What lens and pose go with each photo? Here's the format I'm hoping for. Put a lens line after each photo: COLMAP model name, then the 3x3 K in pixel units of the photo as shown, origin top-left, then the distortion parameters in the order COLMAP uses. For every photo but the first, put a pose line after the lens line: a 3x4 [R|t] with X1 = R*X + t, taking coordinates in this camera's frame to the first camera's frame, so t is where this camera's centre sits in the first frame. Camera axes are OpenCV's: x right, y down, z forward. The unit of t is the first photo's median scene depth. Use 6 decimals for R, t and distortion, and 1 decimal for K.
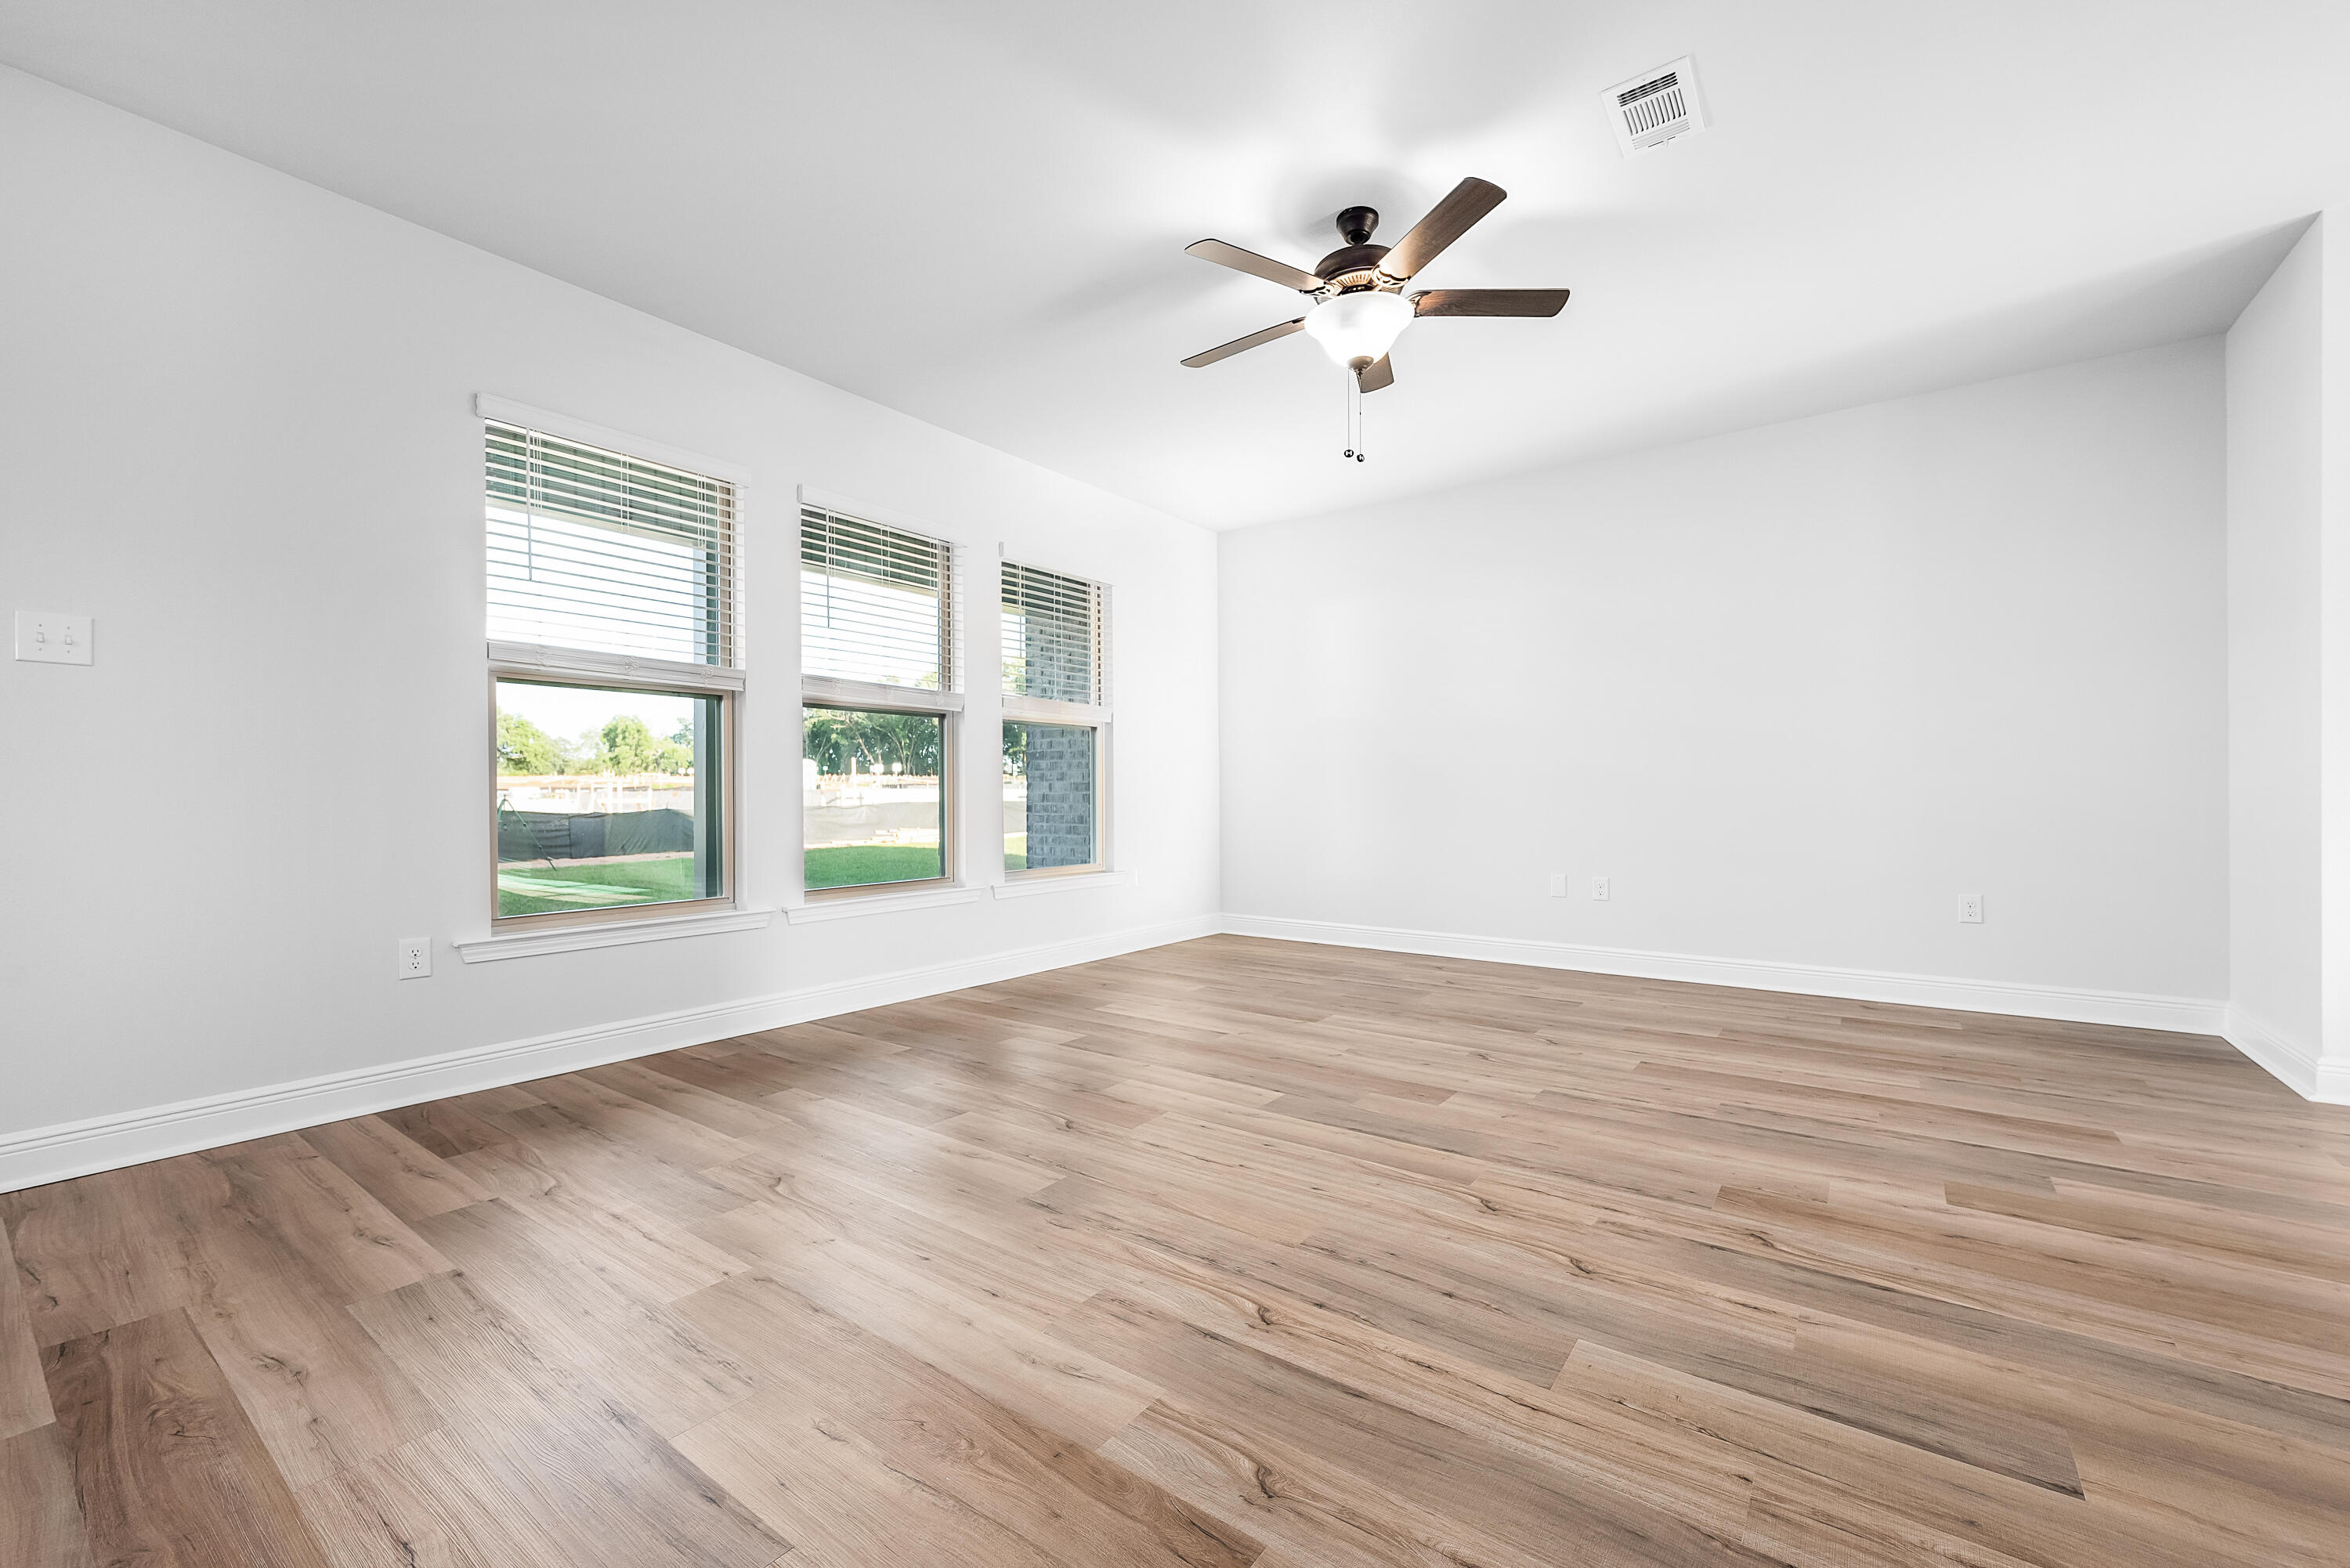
lens RADIAL K [[944.2, 0, 1184.1], [0, 944.2, 800.0], [0, 0, 1]] dist [-0.001411, -0.000122]
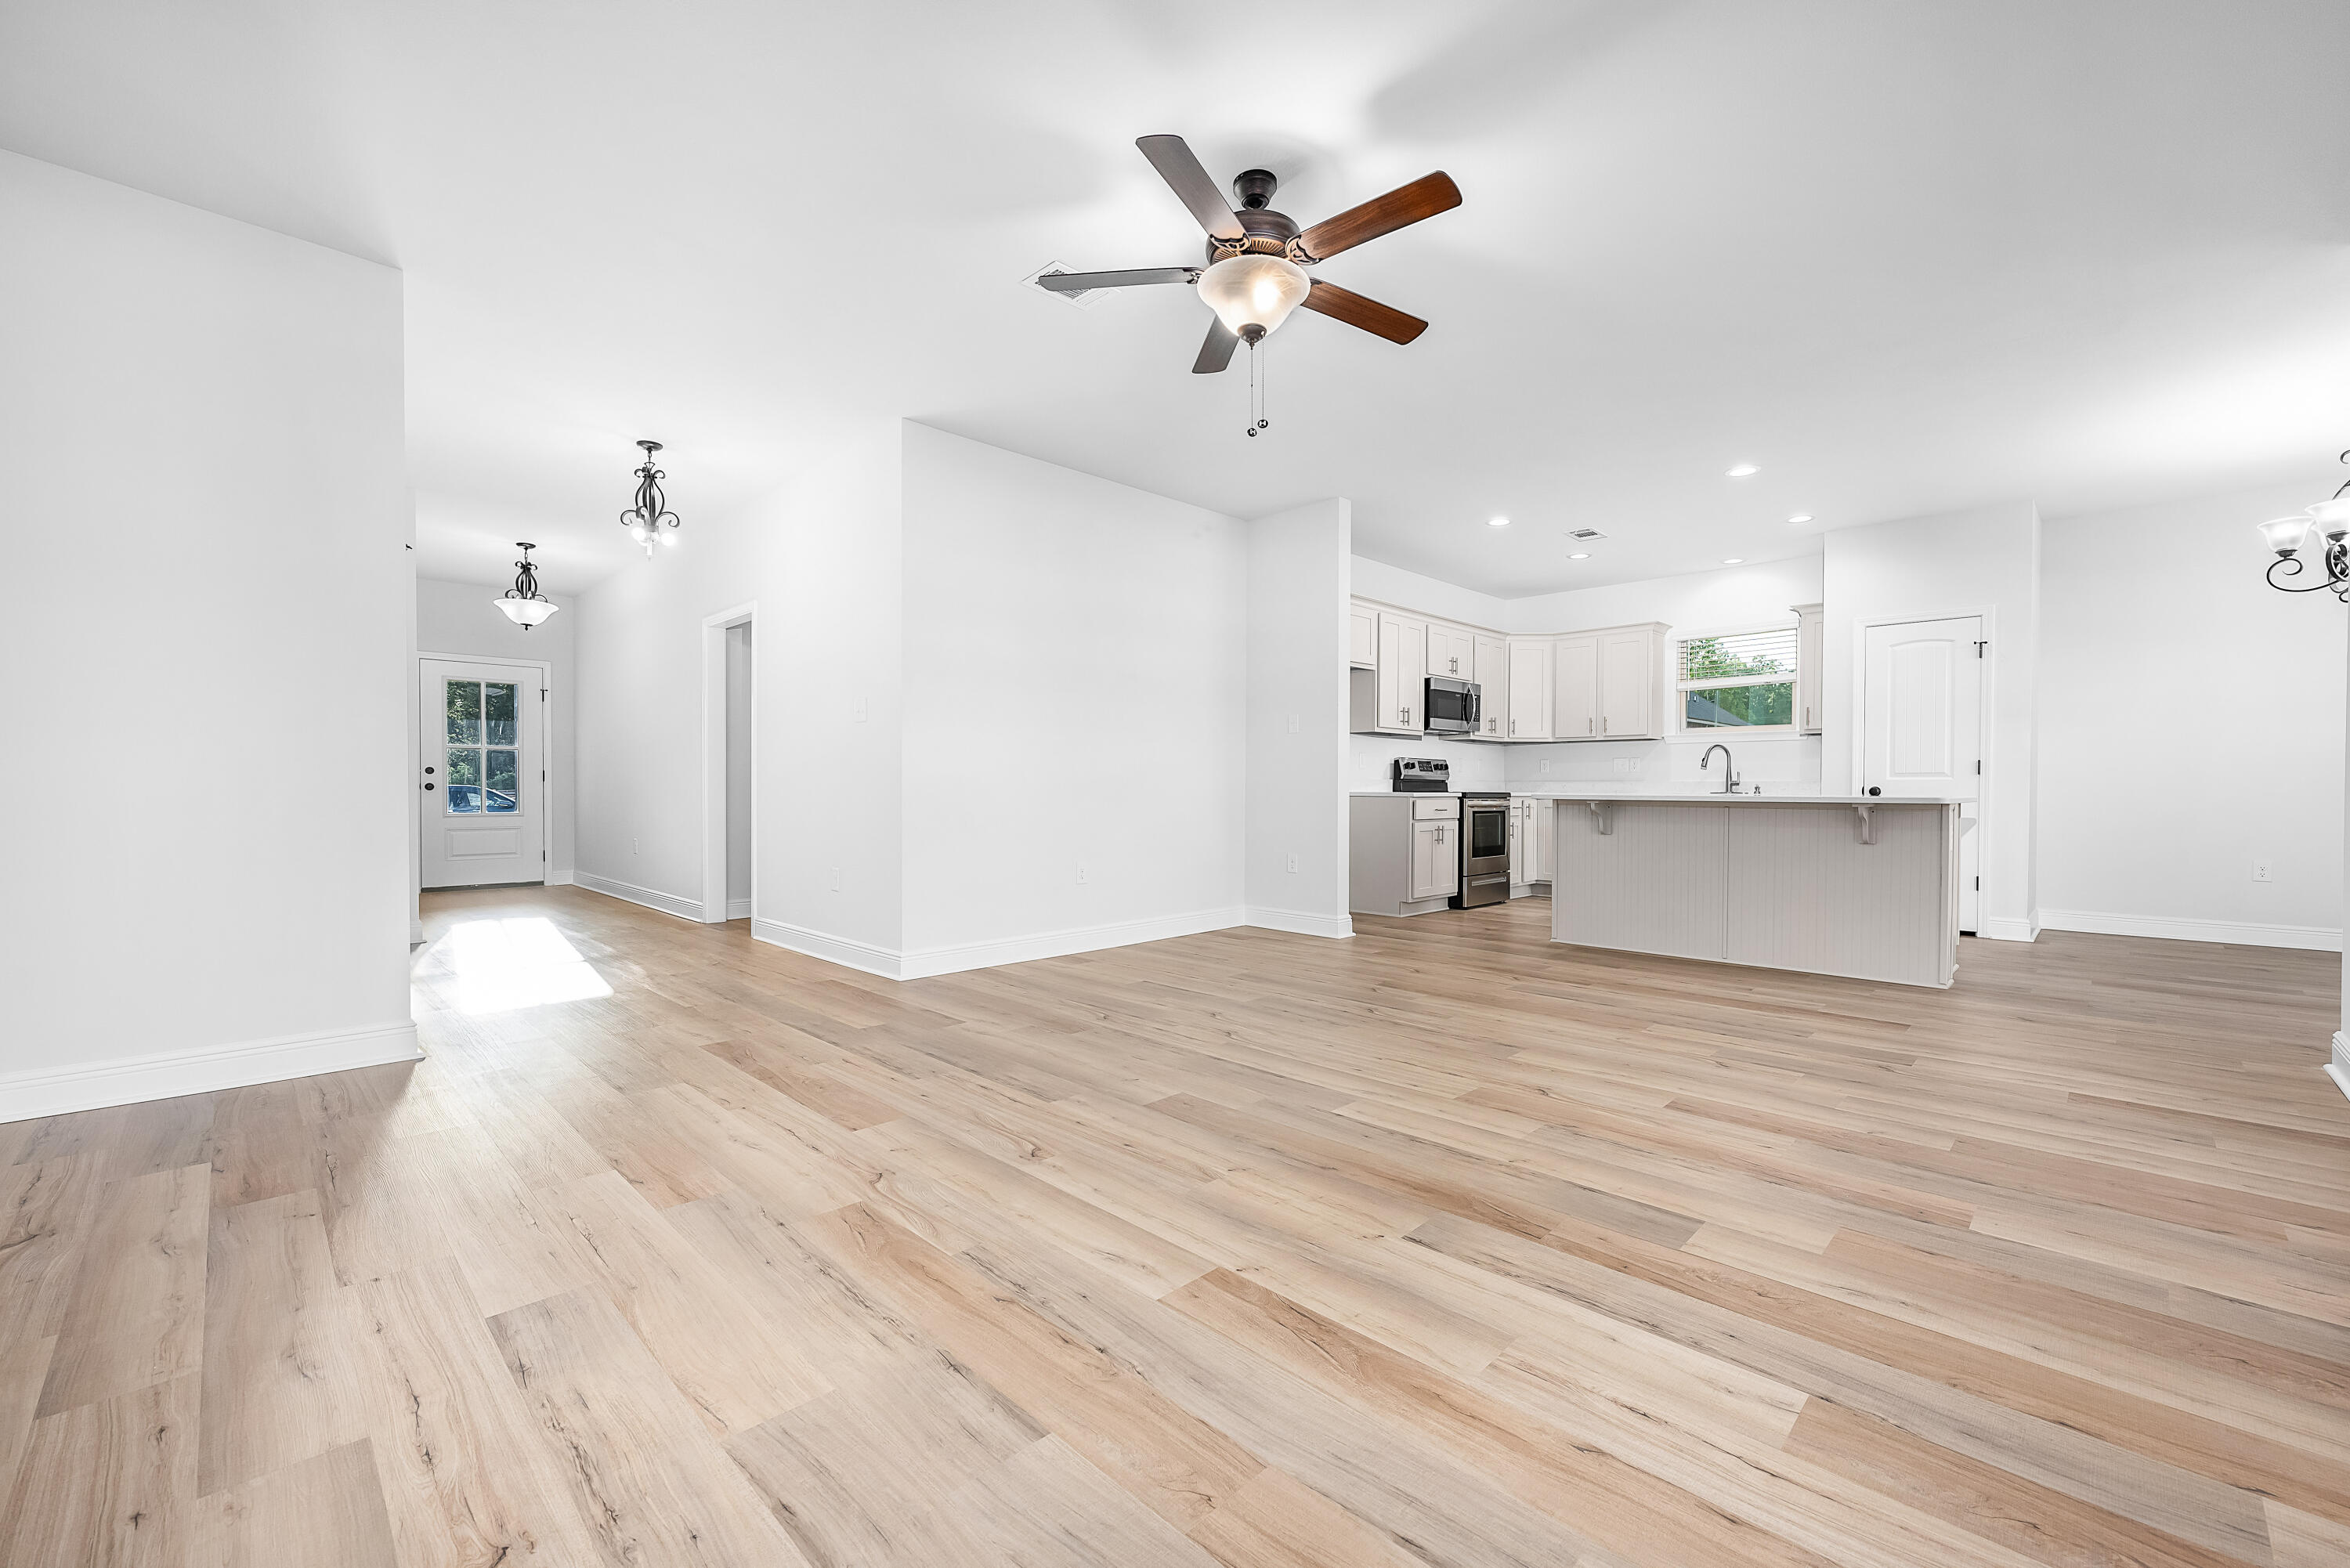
lens RADIAL K [[944.2, 0, 1184.1], [0, 944.2, 800.0], [0, 0, 1]] dist [-0.001411, -0.000122]
pose [[-0.989178, 0.001350, 0.146717, 0.125134], [0.004093, 0.999822, 0.018393, -0.010389], [-0.146666, 0.018794, -0.989008, 2.132123]]
